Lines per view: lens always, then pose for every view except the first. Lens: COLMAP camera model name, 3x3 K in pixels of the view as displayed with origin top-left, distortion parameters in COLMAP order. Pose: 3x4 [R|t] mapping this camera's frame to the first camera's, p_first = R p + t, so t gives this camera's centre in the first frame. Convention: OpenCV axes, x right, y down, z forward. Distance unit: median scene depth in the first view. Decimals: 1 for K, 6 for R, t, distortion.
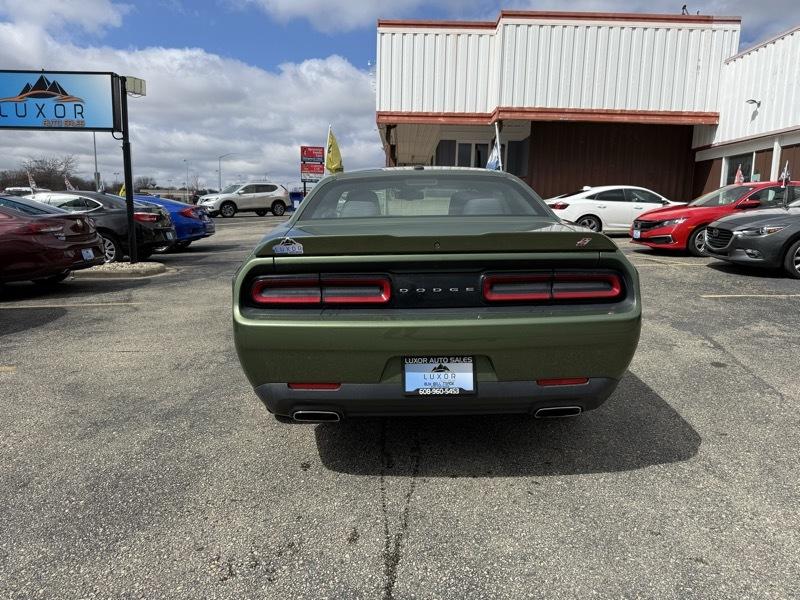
lens RADIAL K [[564.4, 0, 403.3], [0, 564.4, 304.3], [0, 0, 1]] dist [0.040256, -0.044623]
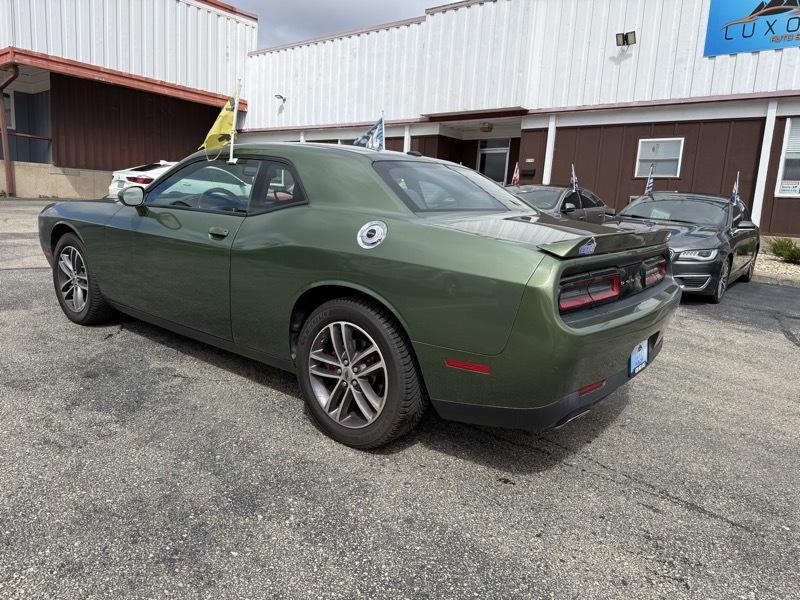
lens RADIAL K [[564.4, 0, 402.1], [0, 564.4, 304.6], [0, 0, 1]] dist [0.040256, -0.044623]
pose [[0.630431, -0.111305, 0.768224, -0.166513], [0.076770, 0.993755, 0.080981, -0.015531], [-0.772440, 0.007924, 0.635038, 0.093153]]
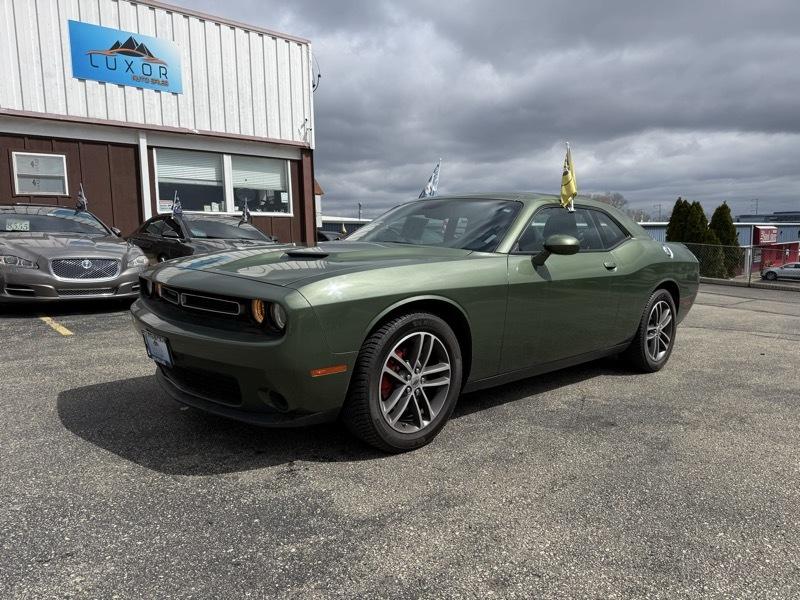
lens RADIAL K [[564.4, 0, 397.0], [0, 564.4, 302.7], [0, 0, 1]] dist [0.040256, -0.044623]
pose [[-0.664590, -0.094515, 0.741206, -0.180641], [0.120999, 0.965262, 0.231577, -0.085680], [-0.737346, 0.243589, -0.630068, 0.511579]]
